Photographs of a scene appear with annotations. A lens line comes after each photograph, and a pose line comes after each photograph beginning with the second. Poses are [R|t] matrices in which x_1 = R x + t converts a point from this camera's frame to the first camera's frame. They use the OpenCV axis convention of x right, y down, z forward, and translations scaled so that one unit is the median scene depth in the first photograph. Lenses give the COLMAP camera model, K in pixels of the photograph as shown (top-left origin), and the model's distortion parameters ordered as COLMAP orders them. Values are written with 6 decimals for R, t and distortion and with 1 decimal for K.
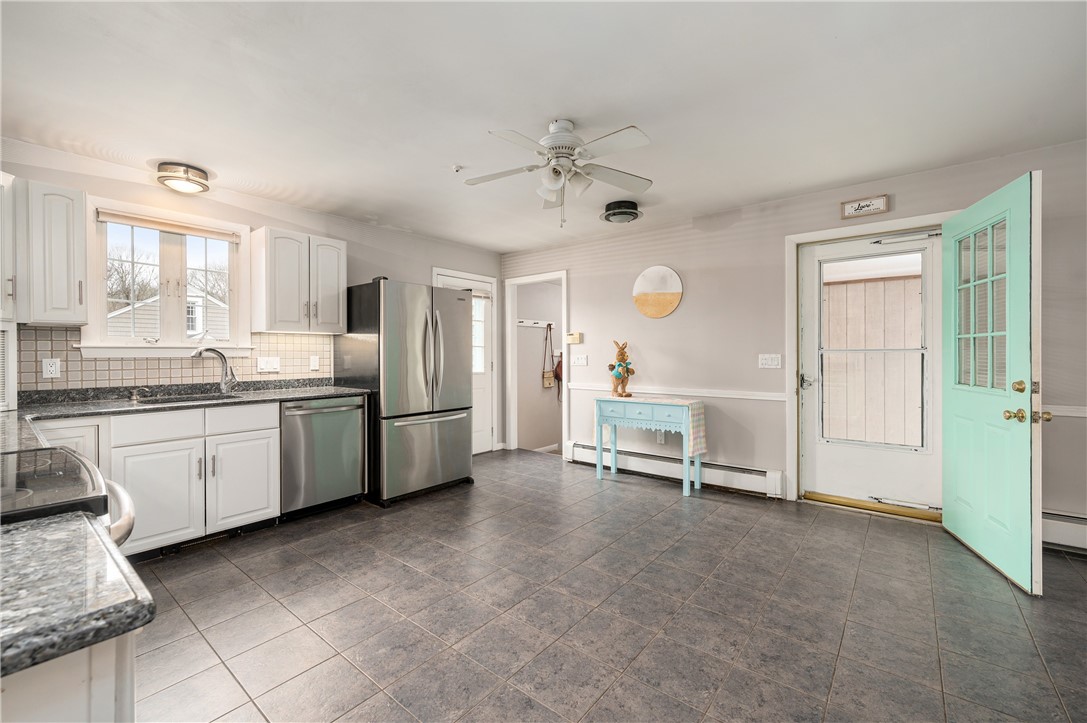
lens RADIAL K [[448.5, 0, 543.5], [0, 448.5, 361.5], [0, 0, 1]] dist [0.001343, 0.000140]
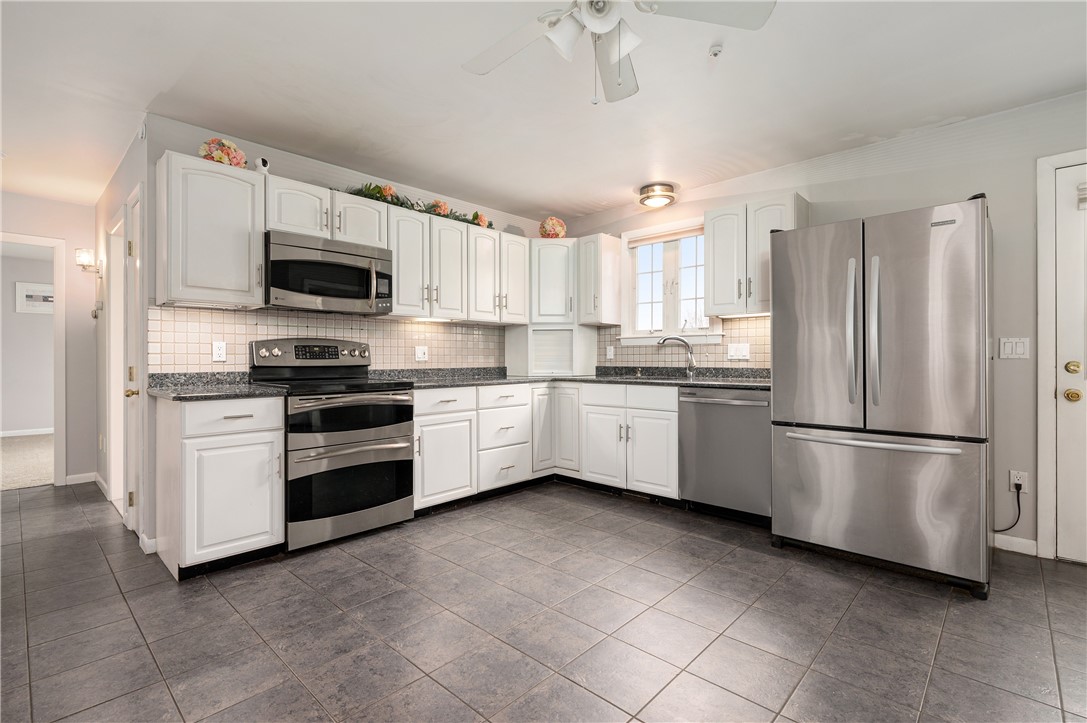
lens RADIAL K [[499.9, 0, 536.5], [0, 499.9, 358.1], [0, 0, 1]] dist [0.000690, -0.000116]
pose [[-0.074967, 0.003679, -0.997179, 0.613546], [-0.014223, 0.999888, 0.004758, 0.028286], [0.997085, 0.014539, -0.074906, 0.844568]]
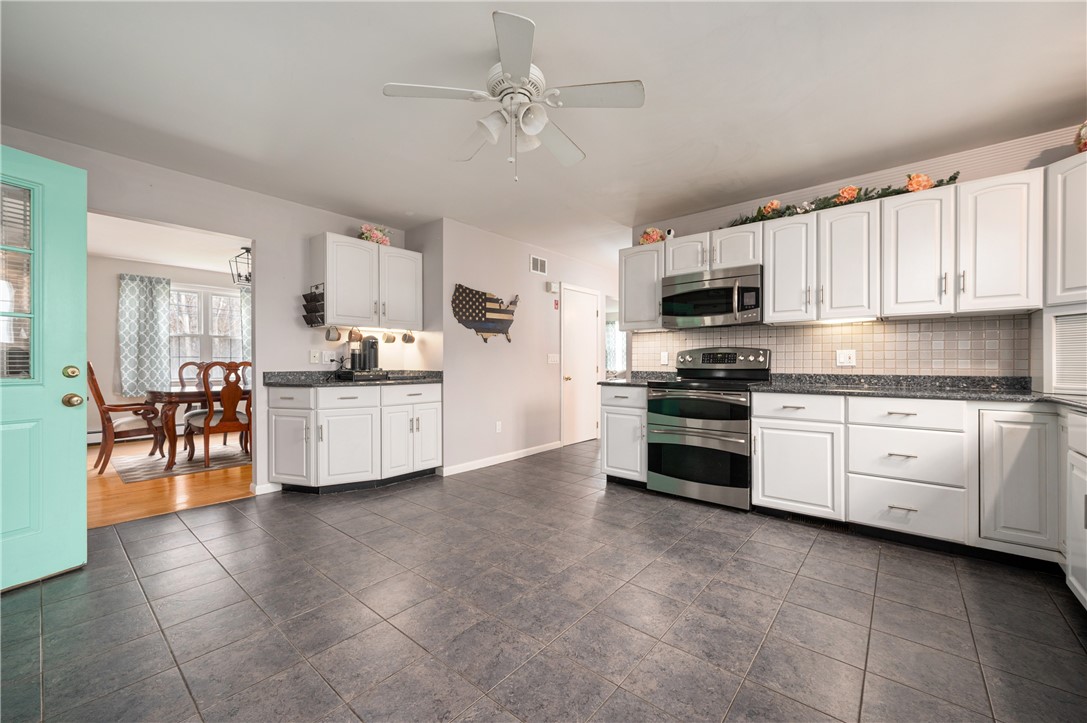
lens RADIAL K [[432.8, 0, 543.5], [0, 432.8, 361.5], [0, 0, 1]] dist [-0.001485, -0.000151]
pose [[-0.999820, 0.002991, 0.018712, -0.021535], [0.003233, 0.999911, 0.012940, 0.018750], [-0.018672, 0.012999, -0.999741, 1.567997]]
